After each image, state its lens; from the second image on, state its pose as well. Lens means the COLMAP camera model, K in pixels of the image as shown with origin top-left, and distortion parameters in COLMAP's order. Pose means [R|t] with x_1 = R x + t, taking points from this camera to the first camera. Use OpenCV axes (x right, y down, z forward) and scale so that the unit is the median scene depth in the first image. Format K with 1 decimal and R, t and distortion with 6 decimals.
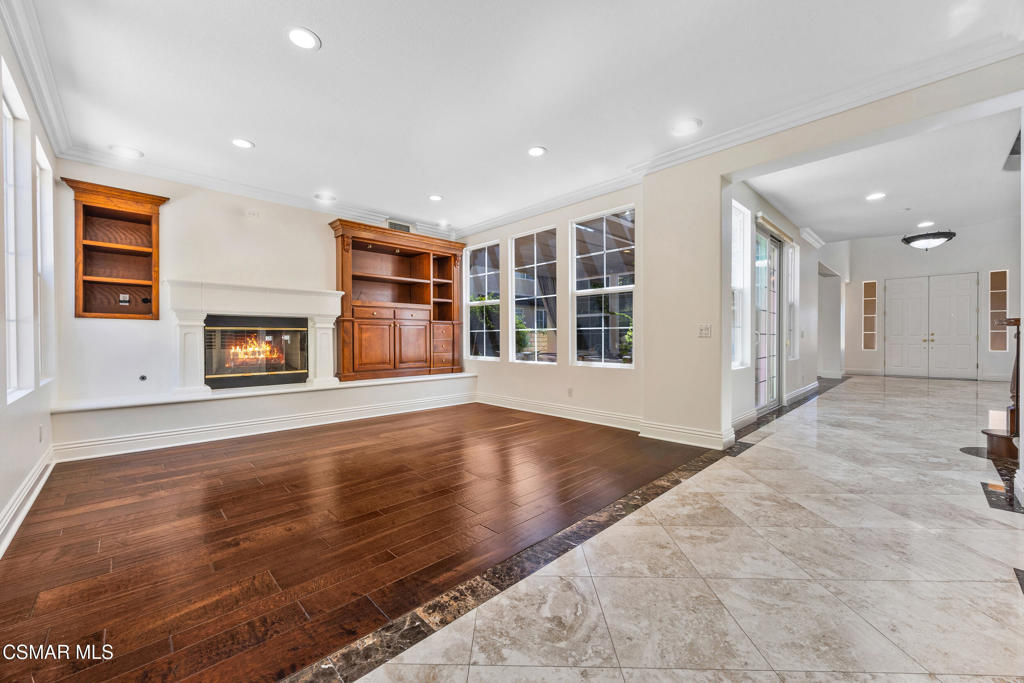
lens RADIAL K [[398.0, 0, 511.2], [0, 398.0, 335.8], [0, 0, 1]] dist [-0.000461, -0.000026]
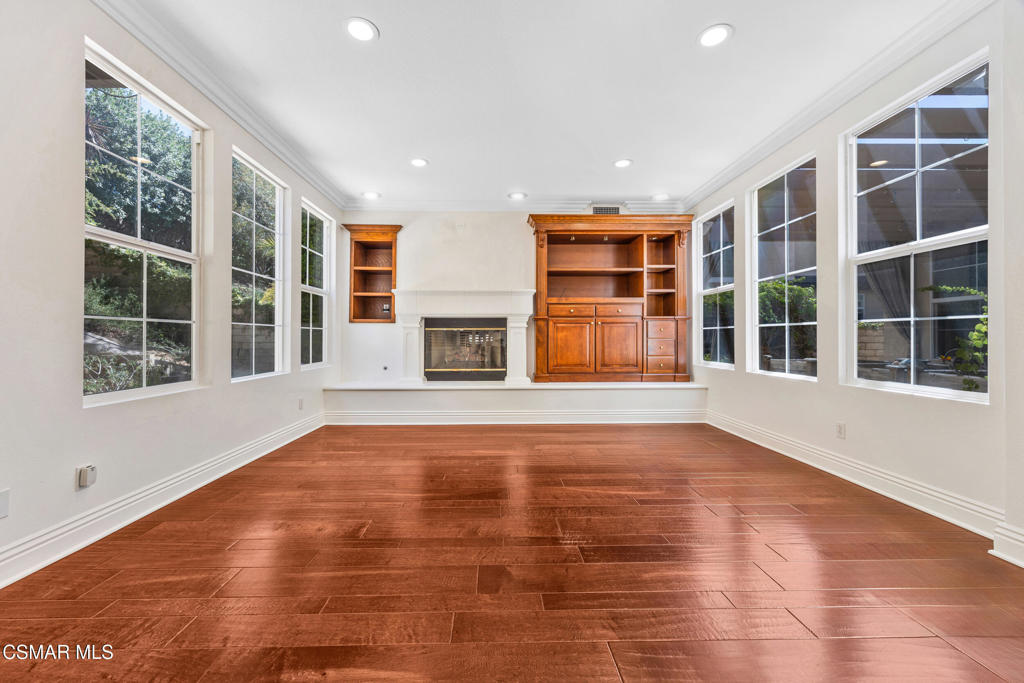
lens RADIAL K [[402.3, 0, 500.7], [0, 402.3, 339.1], [0, 0, 1]] dist [0.000566, 0.000086]
pose [[0.730808, 0.003471, -0.682574, 0.172587], [0.003143, 0.999959, 0.008450, 0.000962], [0.682576, -0.008321, 0.730768, 0.216992]]
